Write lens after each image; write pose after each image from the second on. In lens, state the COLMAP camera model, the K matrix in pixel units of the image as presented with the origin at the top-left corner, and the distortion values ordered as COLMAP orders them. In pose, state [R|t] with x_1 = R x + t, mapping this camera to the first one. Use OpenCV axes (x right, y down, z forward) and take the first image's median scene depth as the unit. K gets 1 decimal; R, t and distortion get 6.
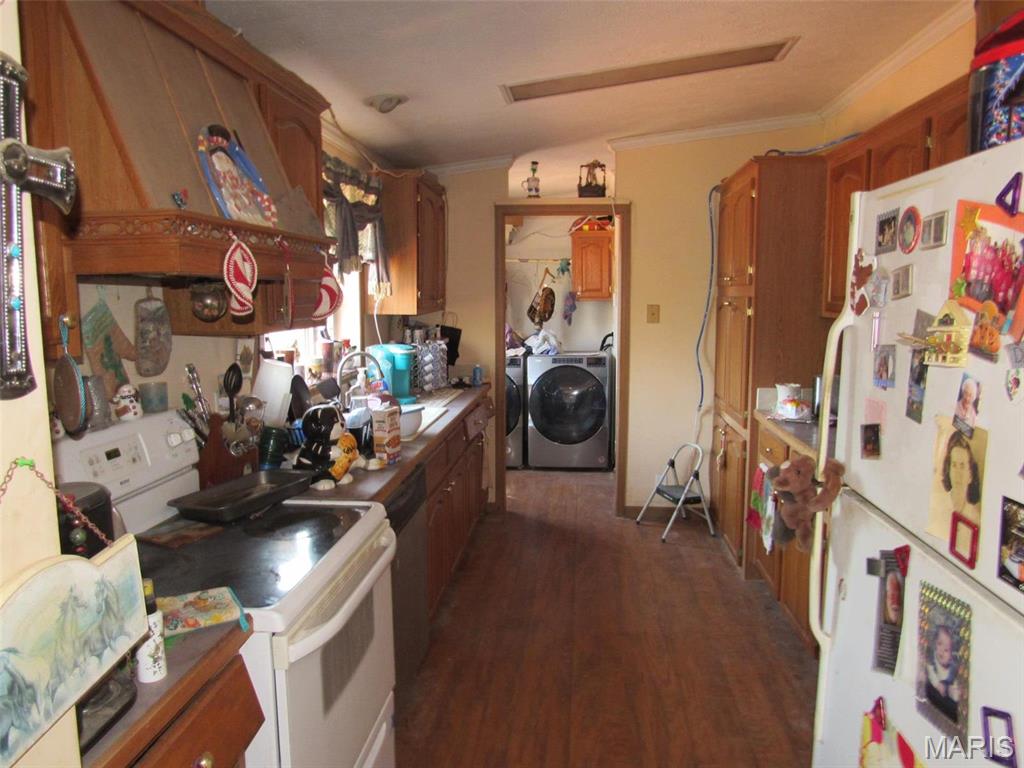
lens RADIAL K [[736.7, 0, 511.5], [0, 736.7, 384.7], [0, 0, 1]] dist [-0.000678, -0.000026]
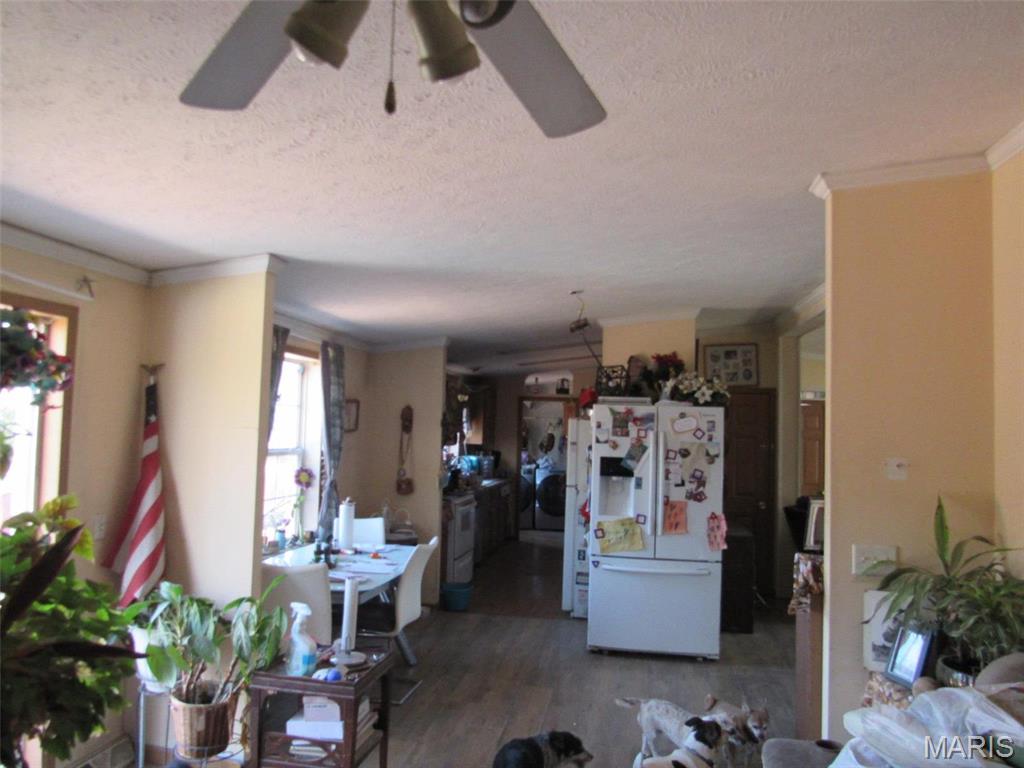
lens RADIAL K [[736.7, 0, 512.0], [0, 736.7, 386.2], [0, 0, 1]] dist [-0.000678, -0.000026]
pose [[0.997090, 0.027494, -0.071102, 0.105191], [-0.040034, 0.982585, -0.181451, 0.118497], [0.064875, 0.183770, 0.980826, -1.082178]]
